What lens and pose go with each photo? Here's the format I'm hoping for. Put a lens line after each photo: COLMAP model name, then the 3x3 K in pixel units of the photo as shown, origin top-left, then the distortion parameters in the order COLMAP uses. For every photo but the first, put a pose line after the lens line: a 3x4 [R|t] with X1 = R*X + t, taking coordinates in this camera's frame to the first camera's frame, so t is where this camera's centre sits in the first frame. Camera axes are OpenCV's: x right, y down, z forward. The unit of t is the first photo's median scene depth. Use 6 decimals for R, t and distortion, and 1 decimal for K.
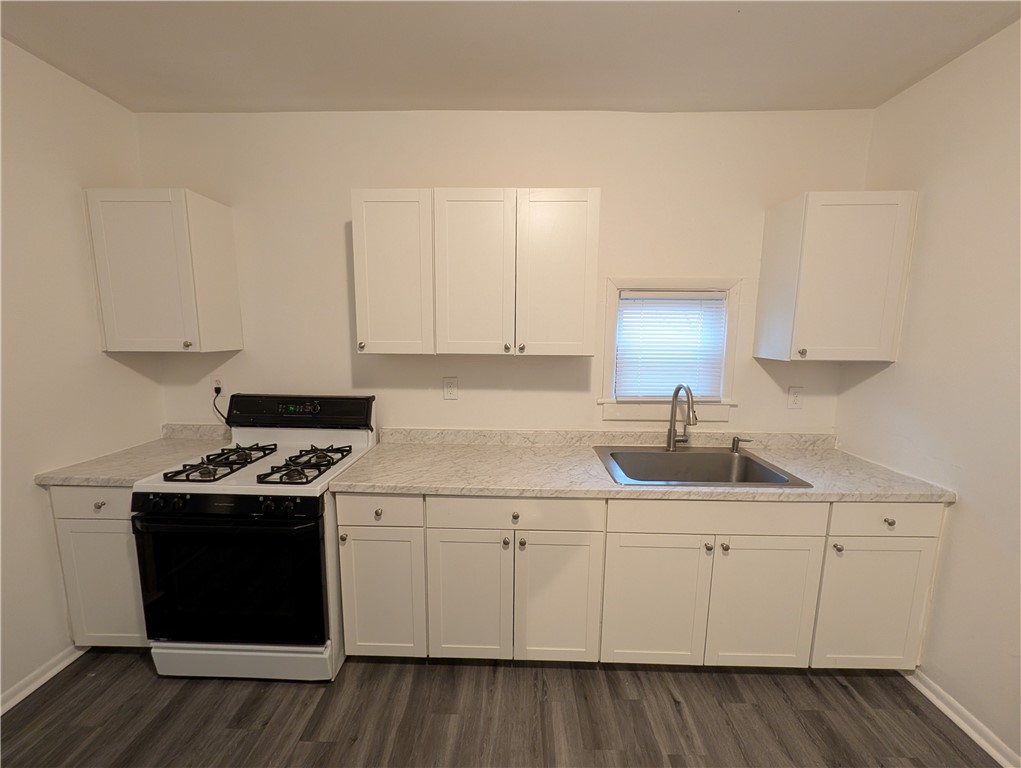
lens RADIAL K [[396.4, 0, 513.7], [0, 396.4, 383.5], [0, 0, 1]] dist [0.000981, -0.000408]
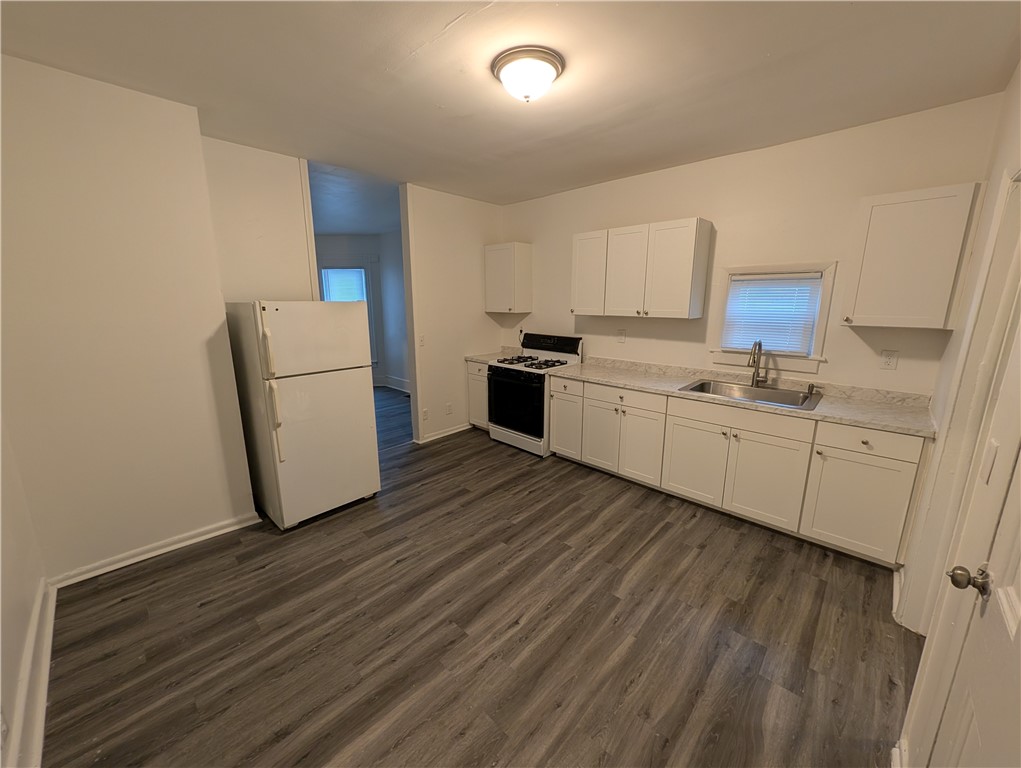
lens RADIAL K [[396.4, 0, 509.5], [0, 396.4, 383.5], [0, 0, 1]] dist [0.000981, -0.000408]
pose [[0.734874, 0.134045, -0.664825, 0.795531], [-0.079292, 0.990532, 0.112068, 0.074197], [0.673553, -0.029641, 0.738544, -0.749387]]
